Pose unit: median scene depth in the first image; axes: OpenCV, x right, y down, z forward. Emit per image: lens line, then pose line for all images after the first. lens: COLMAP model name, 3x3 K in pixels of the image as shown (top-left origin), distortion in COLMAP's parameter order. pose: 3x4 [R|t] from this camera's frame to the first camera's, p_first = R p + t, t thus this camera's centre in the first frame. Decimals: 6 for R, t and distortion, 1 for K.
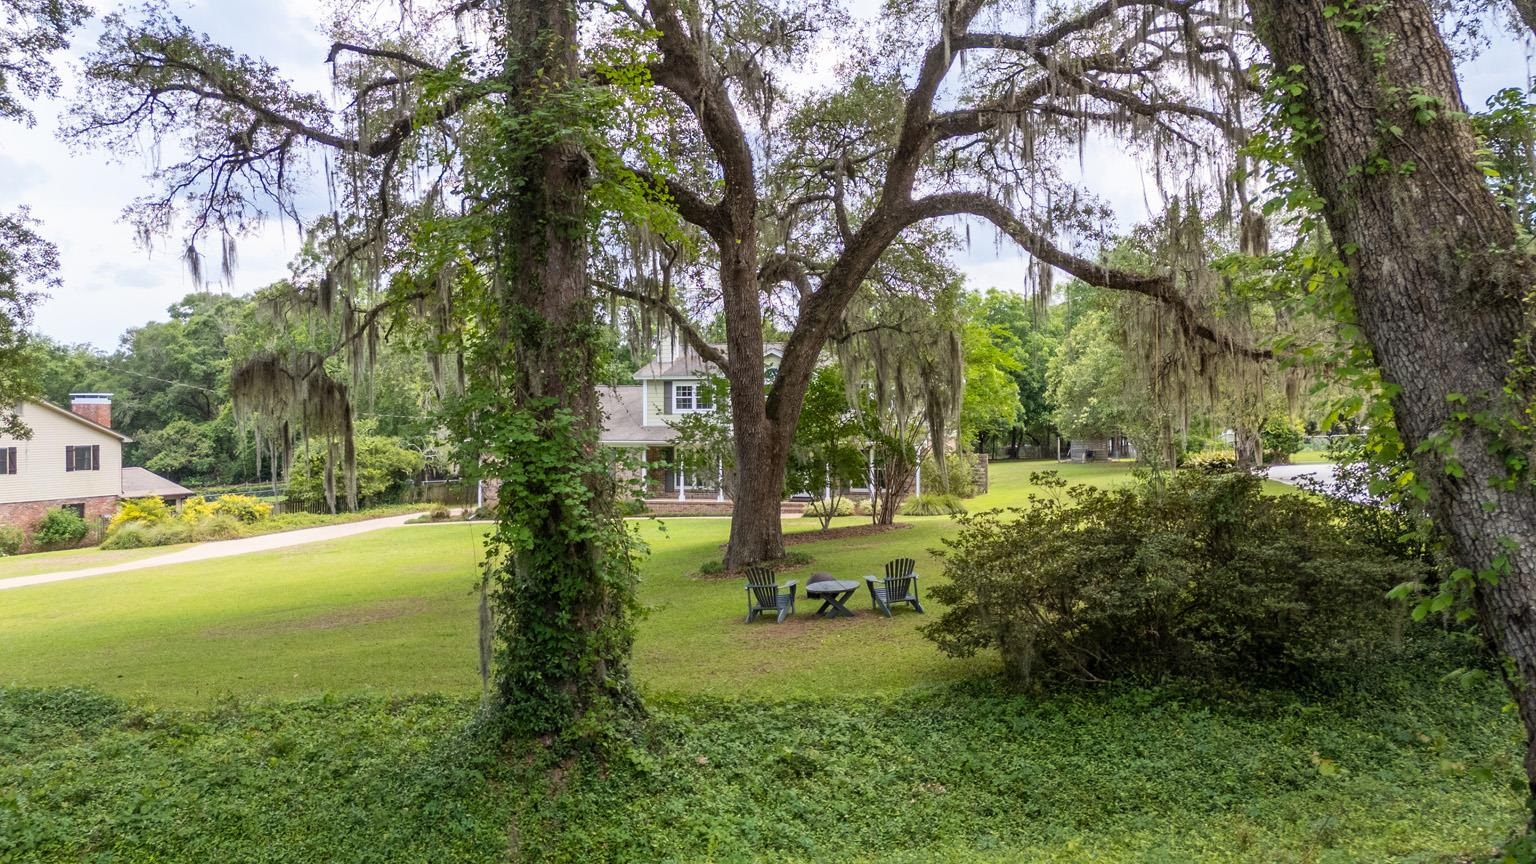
lens RADIAL K [[984.5, 0, 768.0], [0, 984.5, 432.0], [0, 0, 1]] dist [0.031507, -0.000066]
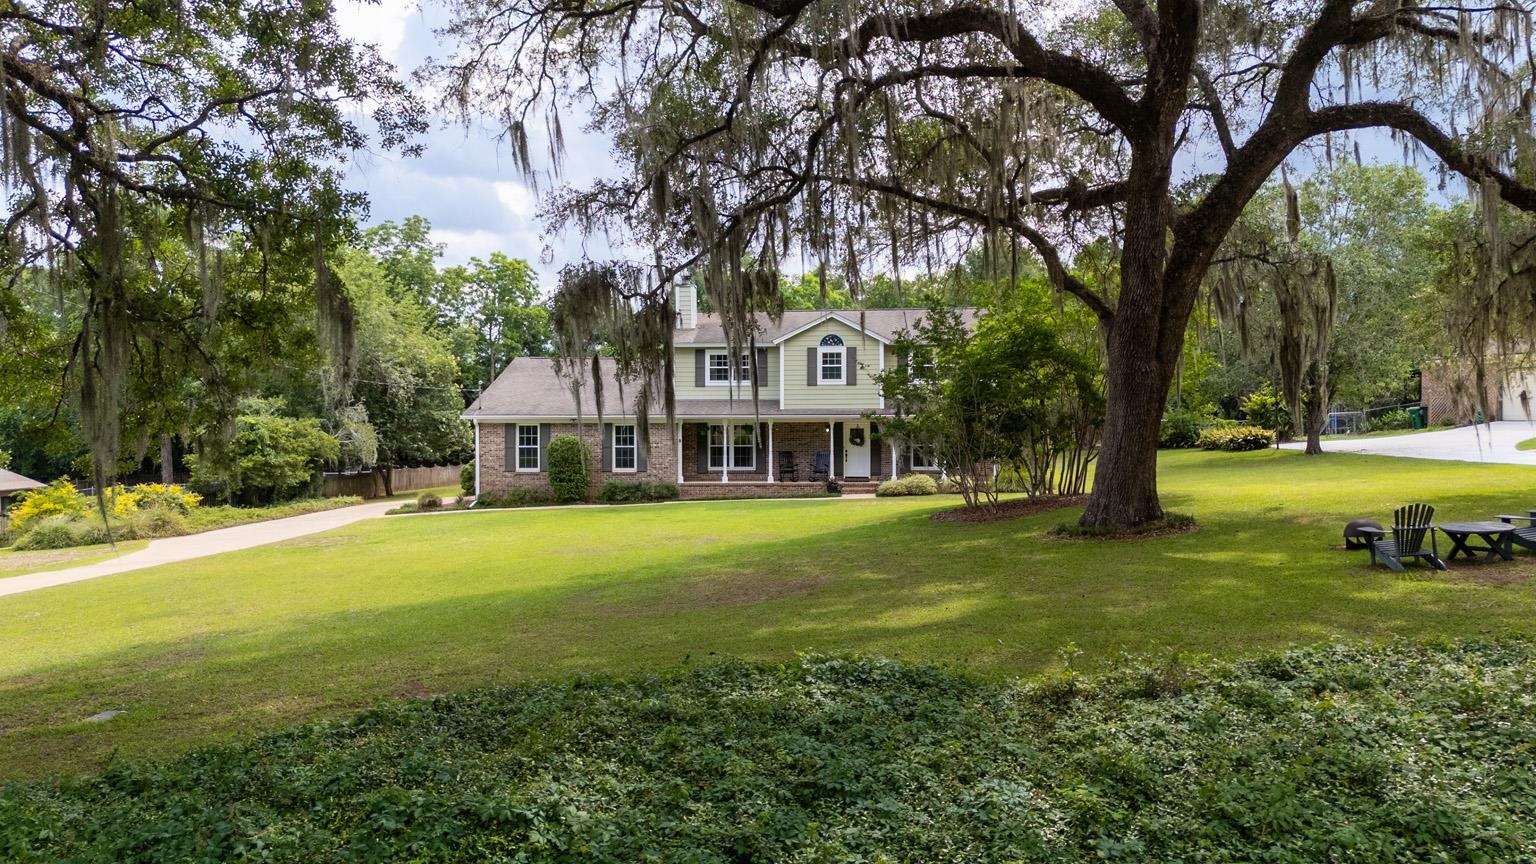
lens RADIAL K [[1042.0, 0, 768.0], [0, 1042.0, 432.0], [0, 0, 1]] dist [0.036318, -0.002582]
pose [[0.985753, -0.002751, 0.168176, -0.207555], [0.002195, 0.999992, 0.003489, 0.020872], [-0.168185, -0.003070, 0.985751, 0.064796]]
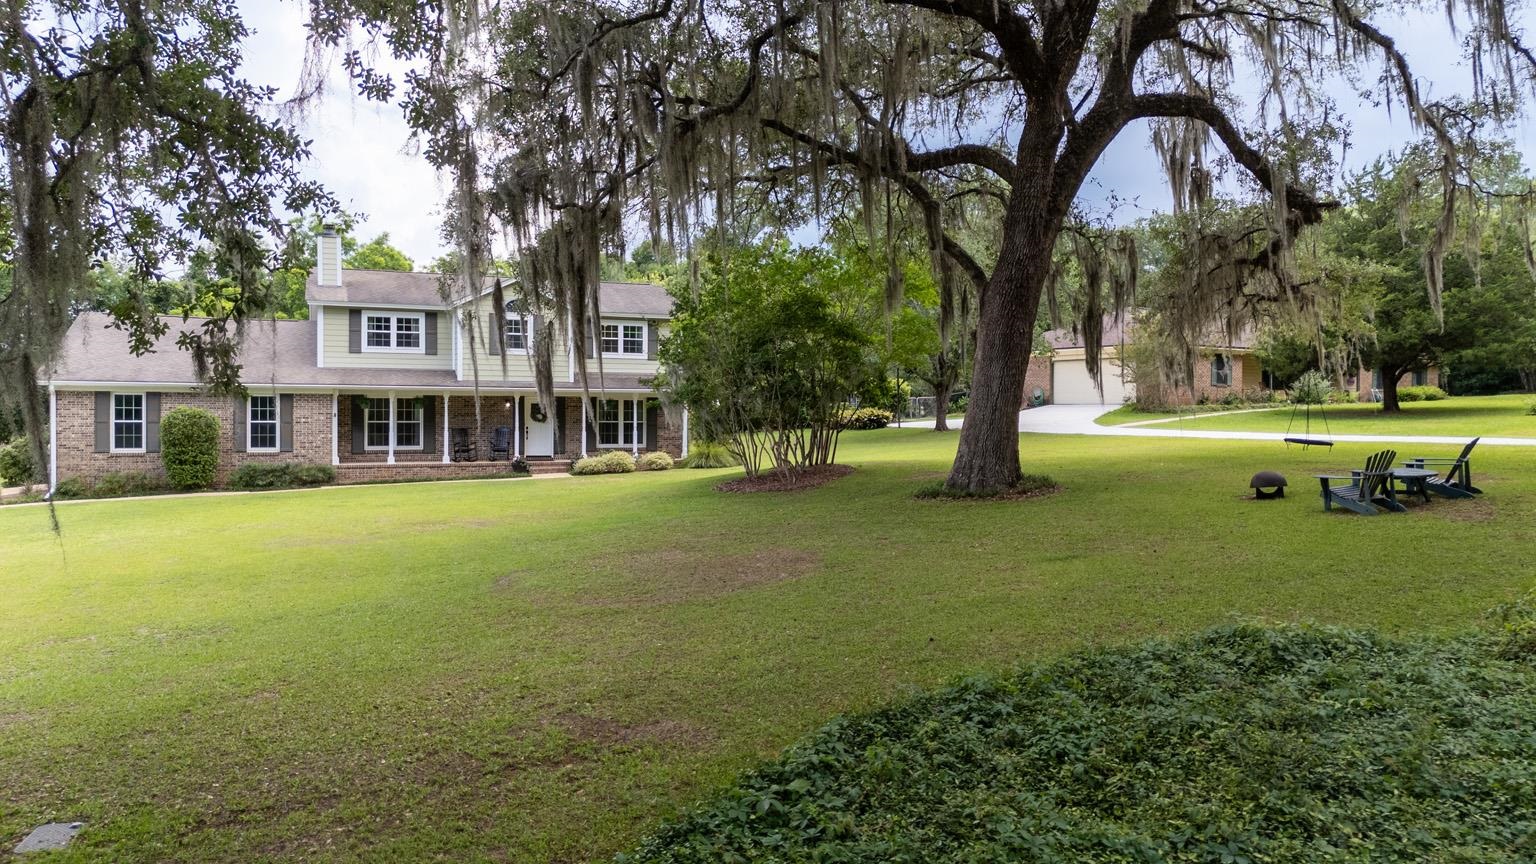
lens RADIAL K [[1042.0, 0, 768.0], [0, 1042.0, 432.0], [0, 0, 1]] dist [0.036318, -0.002582]
pose [[0.835817, -0.006506, 0.548969, -0.292347], [-0.003035, 0.999860, 0.016469, 0.030473], [-0.548999, -0.015431, 0.835681, 0.147107]]
